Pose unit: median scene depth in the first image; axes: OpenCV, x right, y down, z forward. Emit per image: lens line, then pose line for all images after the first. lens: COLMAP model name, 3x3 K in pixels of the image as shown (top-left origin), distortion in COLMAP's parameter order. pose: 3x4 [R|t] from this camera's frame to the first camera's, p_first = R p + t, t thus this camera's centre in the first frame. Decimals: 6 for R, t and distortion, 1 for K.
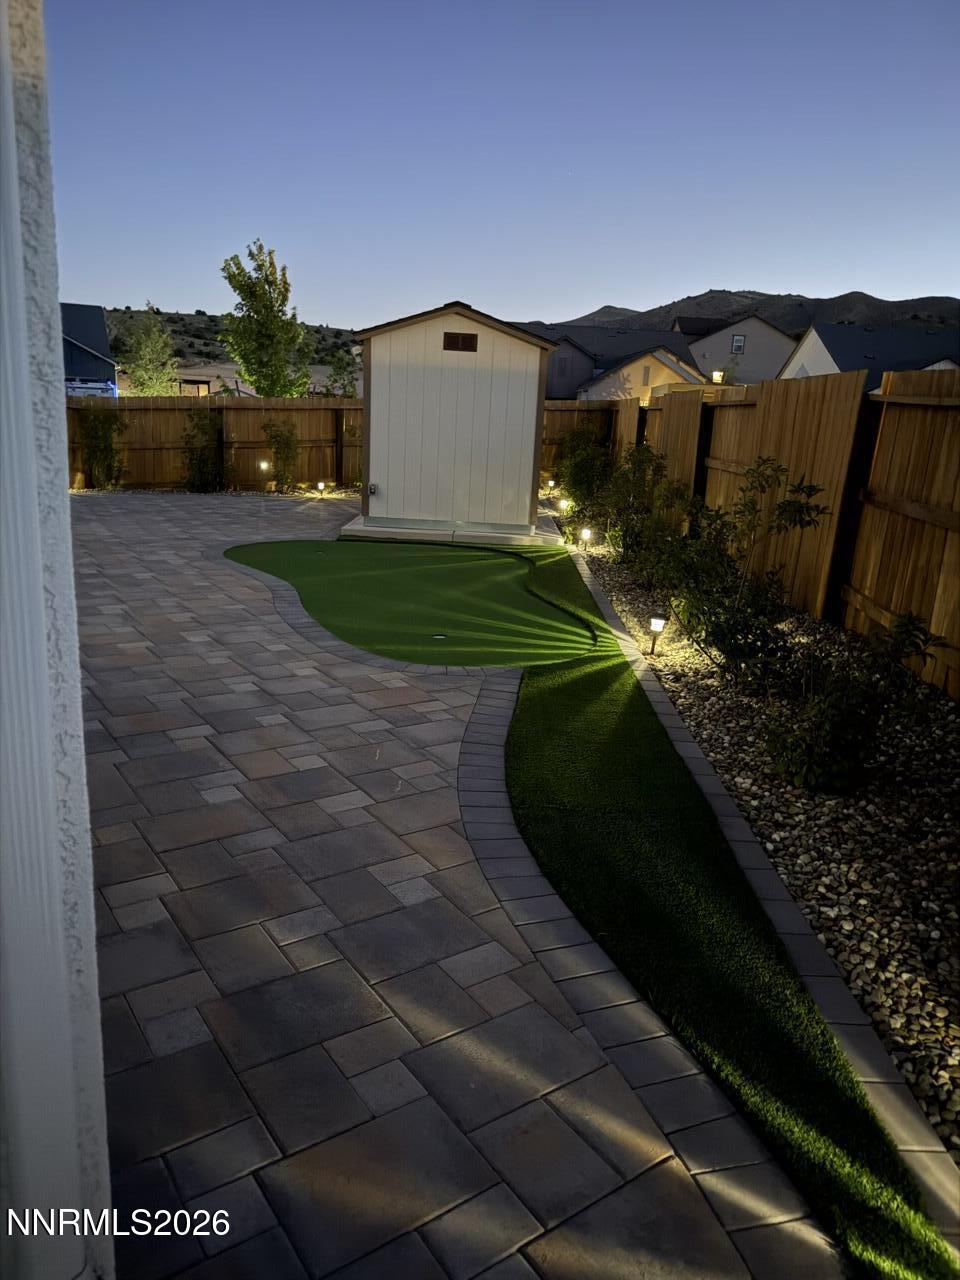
lens RADIAL K [[886.2, 0, 480.0], [0, 886.2, 640.0], [0, 0, 1]] dist [0.004462, -0.006048]
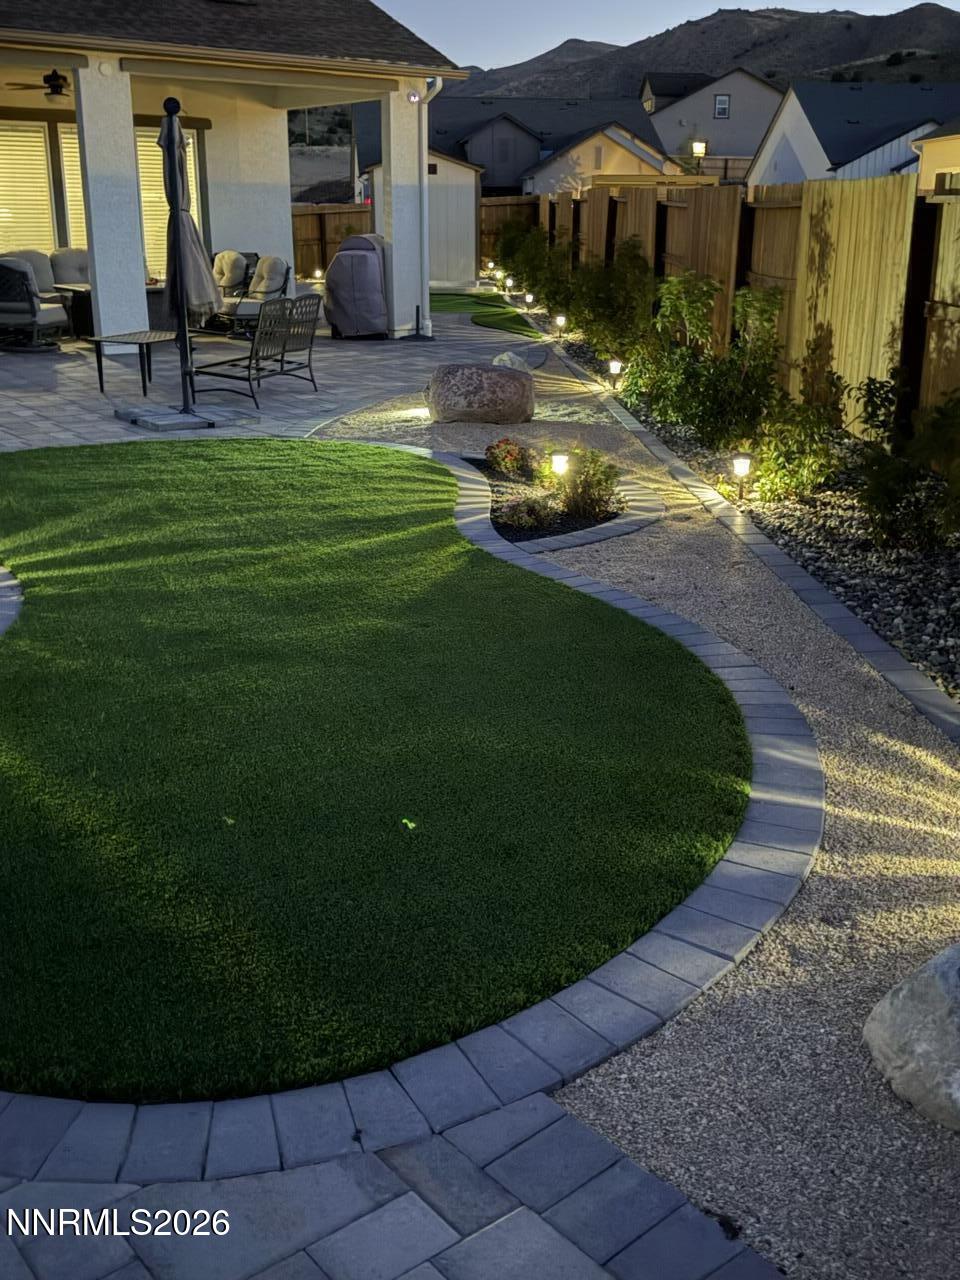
lens RADIAL K [[1322.9, 0, 480.0], [0, 1322.9, 640.0], [0, 0, 1]] dist [0.006817, 0.002989]
pose [[0.996906, -0.064411, 0.045043, -0.020617], [0.061311, 0.995860, 0.067108, 0.085469], [-0.049179, -0.064139, 0.996728, -0.343132]]
